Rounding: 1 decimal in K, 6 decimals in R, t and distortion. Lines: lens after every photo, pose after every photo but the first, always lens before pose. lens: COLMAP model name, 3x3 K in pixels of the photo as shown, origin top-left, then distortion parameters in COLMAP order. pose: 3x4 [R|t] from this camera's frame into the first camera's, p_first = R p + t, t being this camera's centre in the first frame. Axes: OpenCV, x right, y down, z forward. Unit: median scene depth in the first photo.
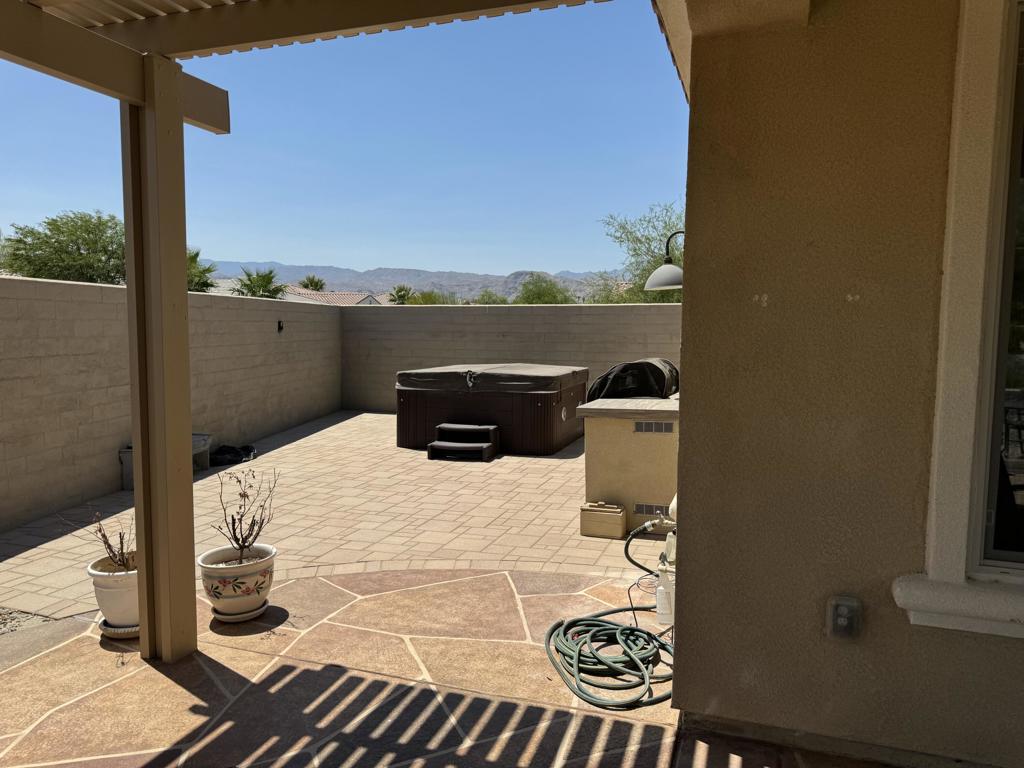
lens RADIAL K [[724.8, 0, 512.0], [0, 724.8, 384.0], [0, 0, 1]] dist [-0.009118, -0.007862]
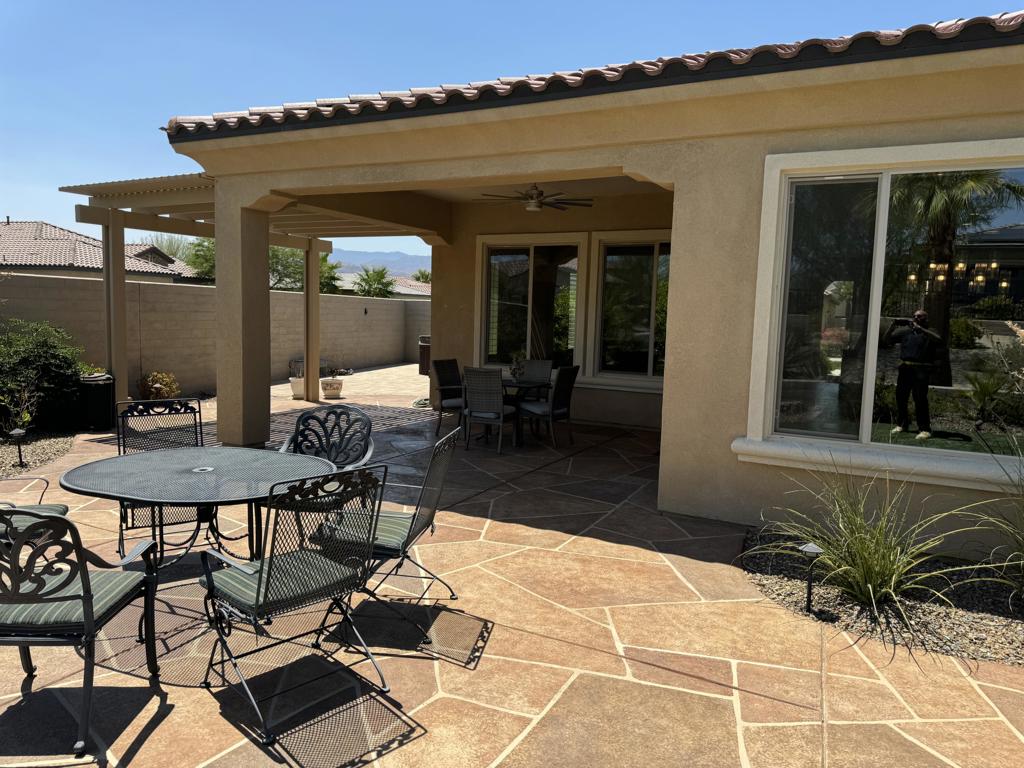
lens RADIAL K [[724.8, 0, 512.0], [0, 724.8, 384.0], [0, 0, 1]] dist [-0.009118, -0.007862]
pose [[0.987030, 0.034696, -0.156739, 0.352297], [-0.032870, 0.999358, 0.014222, 0.068765], [0.157132, -0.008886, 0.987538, -0.790372]]
